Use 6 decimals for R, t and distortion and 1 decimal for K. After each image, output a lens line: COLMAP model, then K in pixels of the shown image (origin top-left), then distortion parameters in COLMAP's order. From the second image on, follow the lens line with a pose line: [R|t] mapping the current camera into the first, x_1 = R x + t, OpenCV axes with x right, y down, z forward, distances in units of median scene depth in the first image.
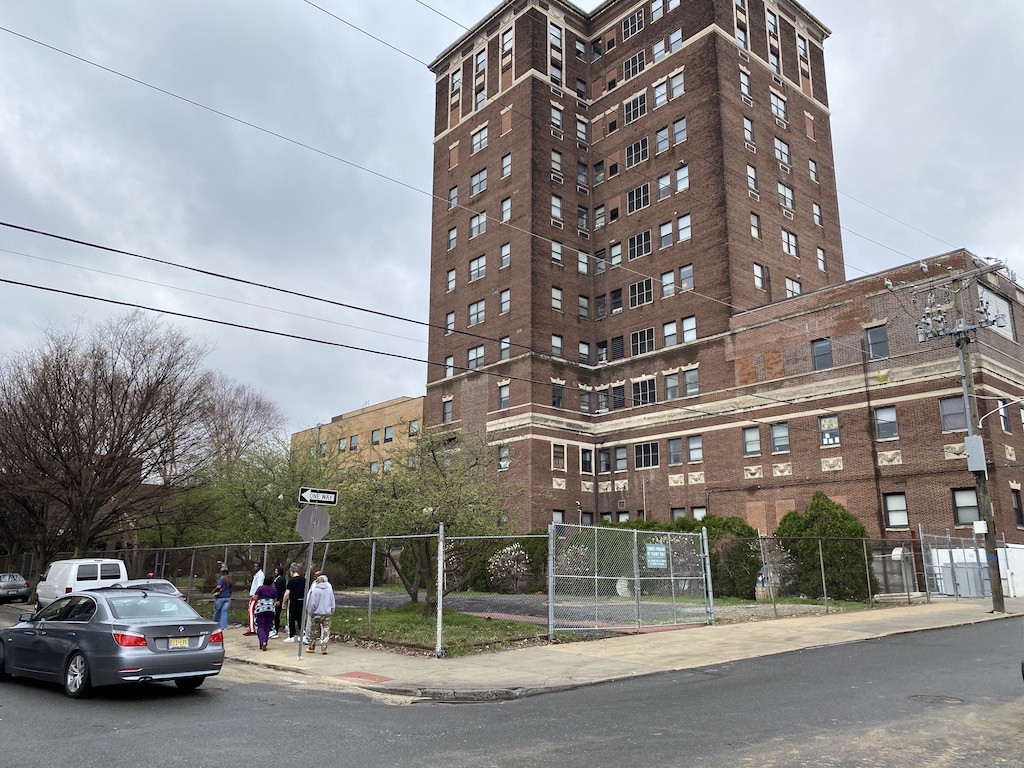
lens RADIAL K [[778.6, 0, 513.1], [0, 778.6, 384.9], [0, 0, 1]] dist [0.013387, 0.000812]
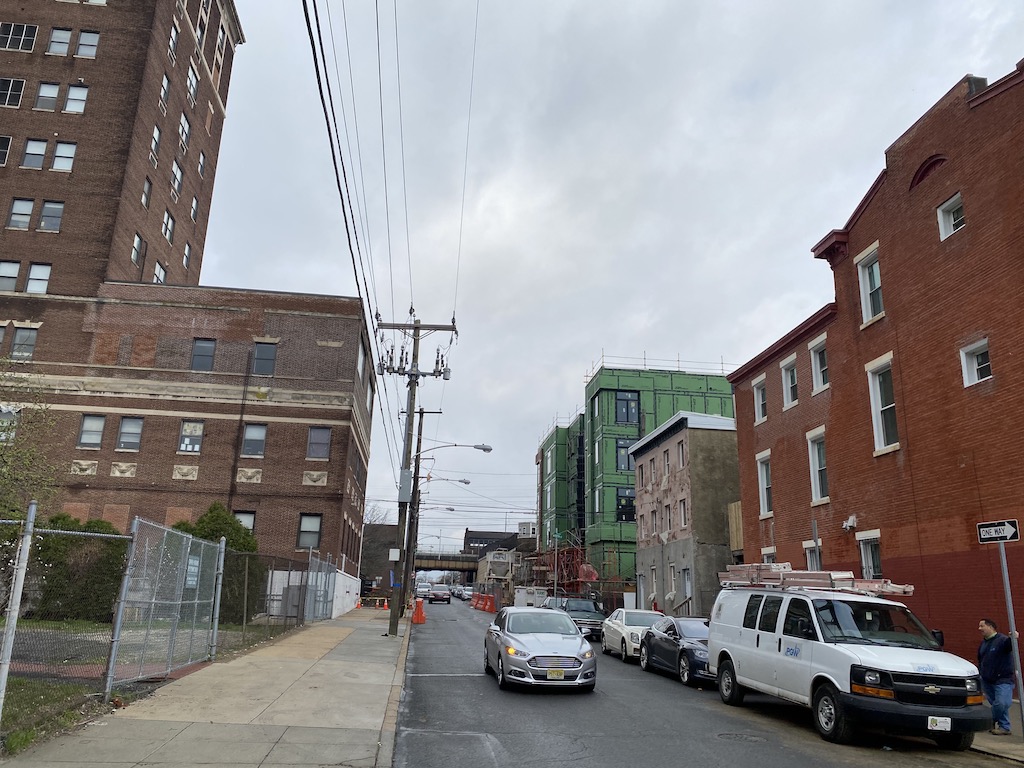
lens RADIAL K [[778.6, 0, 509.5], [0, 778.6, 382.4], [0, 0, 1]] dist [0.013387, 0.000812]
pose [[0.565728, 0.239048, 0.789182, -0.120309], [-0.223262, 0.965715, -0.132475, 0.033048], [-0.793792, -0.101249, 0.599702, 0.143386]]
